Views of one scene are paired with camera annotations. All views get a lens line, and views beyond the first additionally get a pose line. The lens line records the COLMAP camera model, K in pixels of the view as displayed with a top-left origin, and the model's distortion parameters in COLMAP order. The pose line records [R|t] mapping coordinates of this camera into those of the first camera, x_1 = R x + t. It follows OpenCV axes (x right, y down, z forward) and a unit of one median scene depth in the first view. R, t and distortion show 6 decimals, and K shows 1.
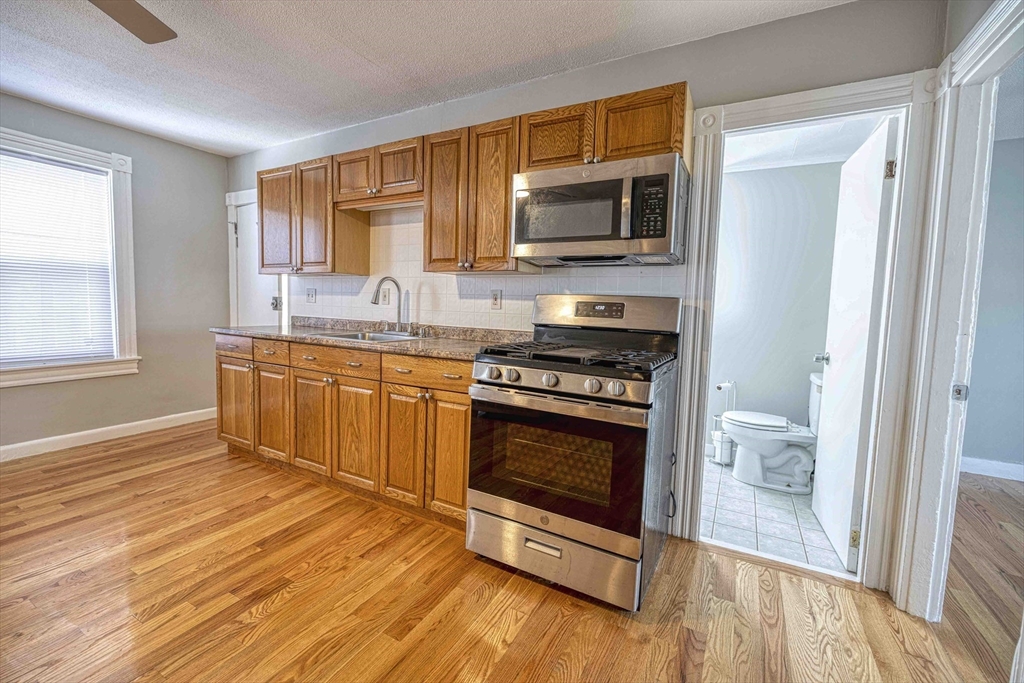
lens RADIAL K [[426.7, 0, 510.6], [0, 426.7, 334.0], [0, 0, 1]] dist [0.002146, 0.000577]
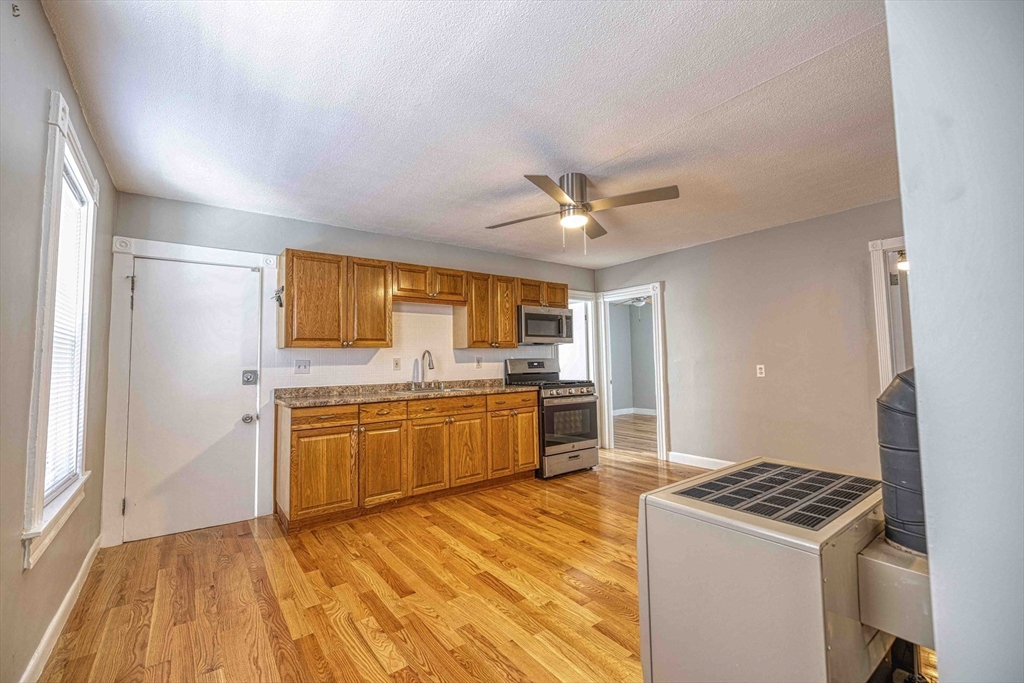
lens RADIAL K [[426.7, 0, 506.8], [0, 426.7, 339.1], [0, 0, 1]] dist [0.002146, 0.000577]
pose [[0.412754, 0.010566, 0.910781, -1.769840], [0.096704, 0.993773, -0.055354, -0.075792], [-0.905694, 0.110923, 0.409162, 0.172018]]
